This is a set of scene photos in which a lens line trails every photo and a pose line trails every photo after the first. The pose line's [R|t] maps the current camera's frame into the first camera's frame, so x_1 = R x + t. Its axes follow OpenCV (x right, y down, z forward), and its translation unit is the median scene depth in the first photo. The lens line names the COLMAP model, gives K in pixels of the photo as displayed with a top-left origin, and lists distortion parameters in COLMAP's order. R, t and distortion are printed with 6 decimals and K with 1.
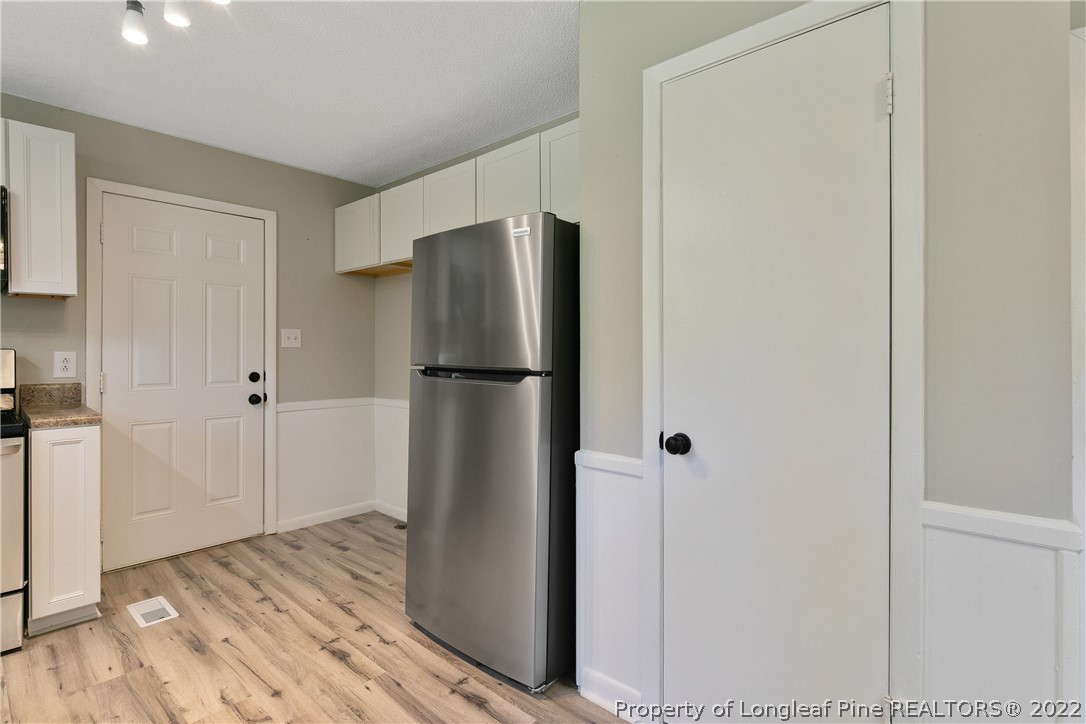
lens RADIAL K [[525.7, 0, 548.8], [0, 525.7, 351.3], [0, 0, 1]] dist [-0.005424, -0.002287]
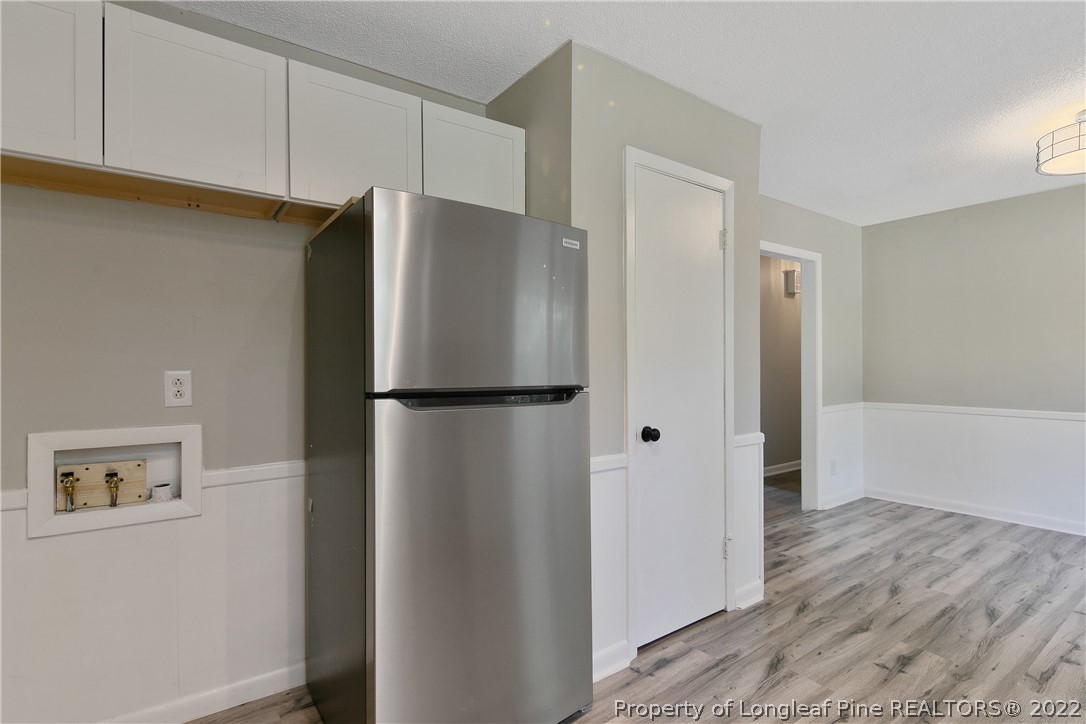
lens RADIAL K [[525.7, 0, 548.5], [0, 525.7, 368.6], [0, 0, 1]] dist [-0.005424, -0.002287]
pose [[0.218244, -0.004359, 0.975884, -0.125810], [0.007335, 0.999969, 0.002827, 0.001159], [-0.975867, 0.006541, 0.218269, 0.134637]]
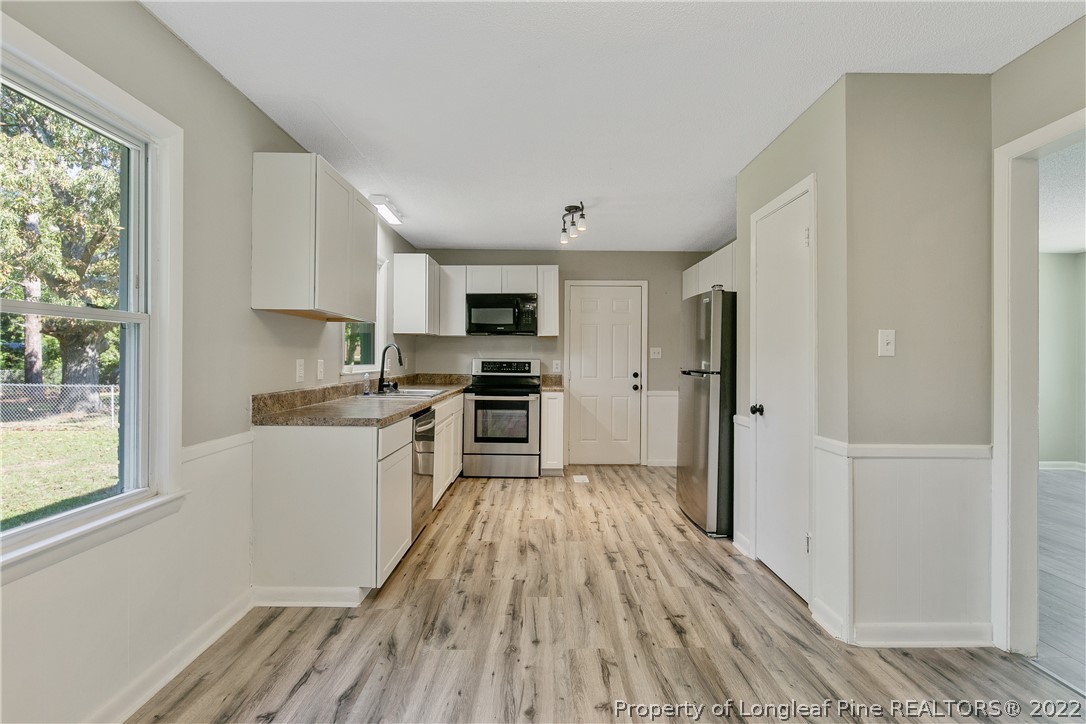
lens RADIAL K [[525.7, 0, 543.2], [0, 525.7, 359.0], [0, 0, 1]] dist [-0.005424, -0.002287]
pose [[0.666221, 0.003098, -0.745748, 0.831599], [-0.005985, 0.999981, -0.001192, -0.002435], [0.745730, 0.005257, 0.666227, -0.629542]]
